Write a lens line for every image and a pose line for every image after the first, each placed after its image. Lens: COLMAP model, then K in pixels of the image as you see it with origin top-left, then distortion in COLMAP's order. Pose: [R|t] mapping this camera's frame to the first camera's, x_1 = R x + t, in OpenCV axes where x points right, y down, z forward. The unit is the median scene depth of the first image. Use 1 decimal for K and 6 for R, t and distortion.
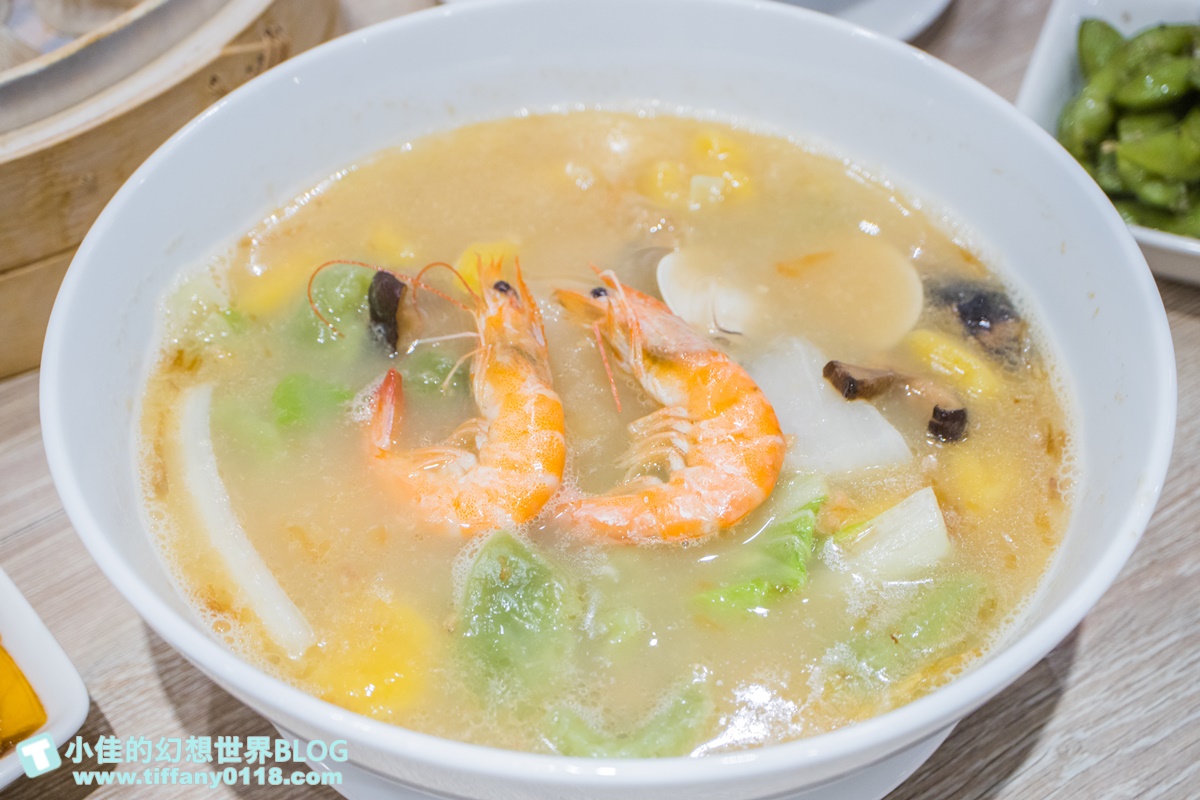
lens RADIAL K [[1632.6, 0, 600.0], [0, 1632.6, 400.0], [0, 0, 1]] dist [0.025764, 0.001363]
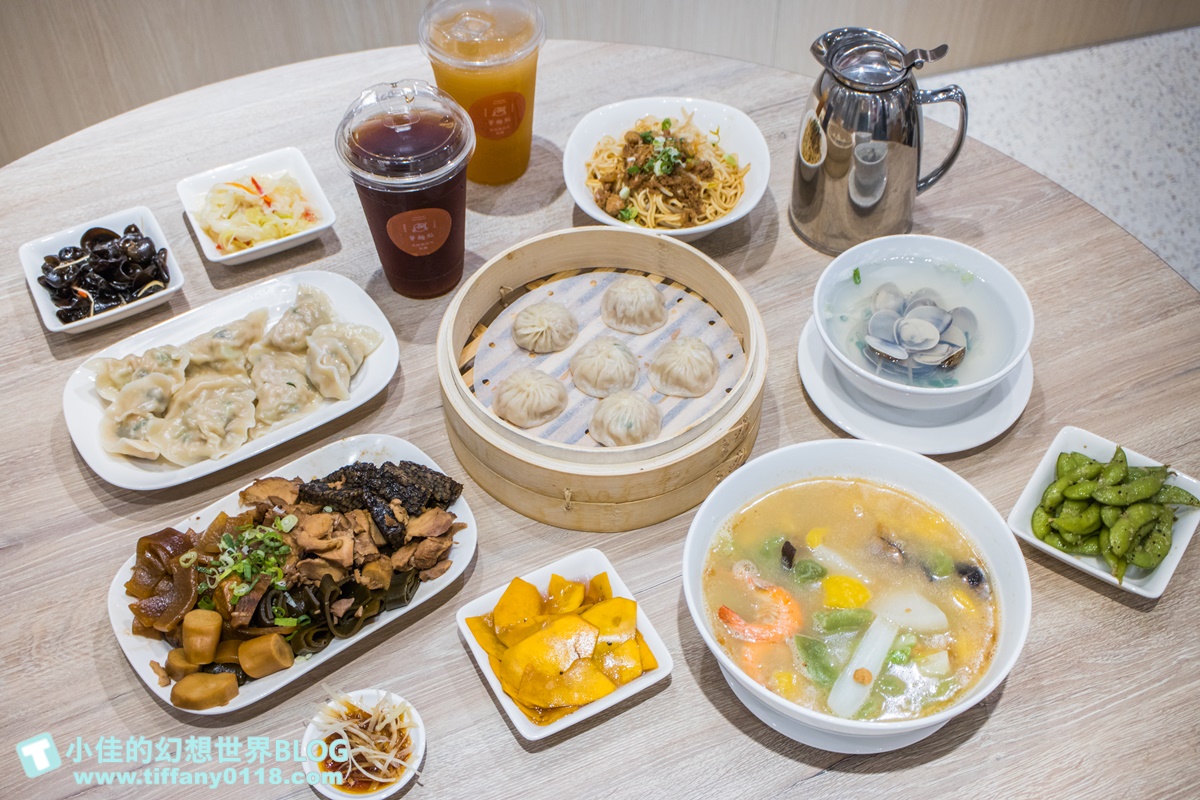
lens RADIAL K [[1495.3, 0, 599.7], [0, 1495.3, 372.6], [0, 0, 1]] dist [0.021475, 0.019588]
pose [[0.978251, 0.157868, -0.134547, -0.145257], [-0.153184, 0.987193, 0.044550, -0.477471], [0.139857, -0.022970, 0.989905, -1.867408]]
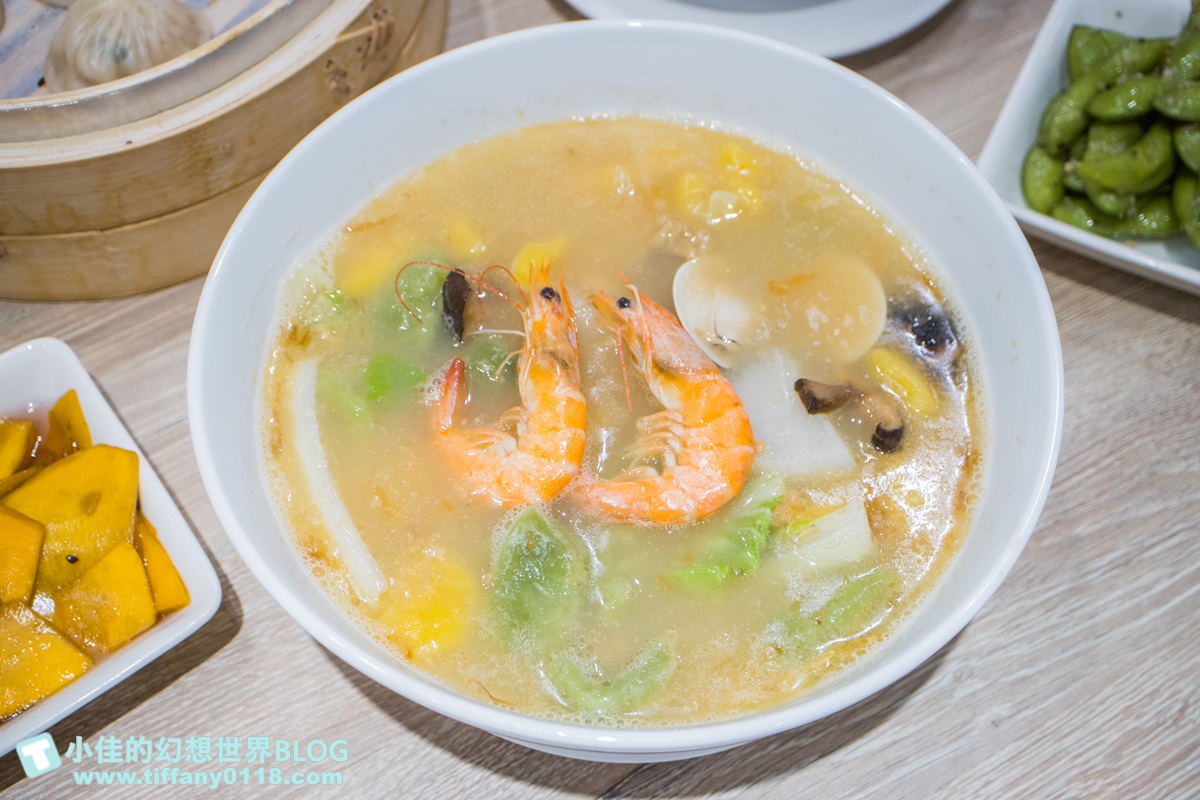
lens RADIAL K [[1495.3, 0, 599.7], [0, 1495.3, 372.6], [0, 0, 1]] dist [0.021475, 0.019588]
pose [[0.996151, 0.071384, -0.050865, 0.044580], [-0.060680, 0.980389, 0.187499, -0.235714], [0.063252, -0.183691, 0.980947, -0.145019]]
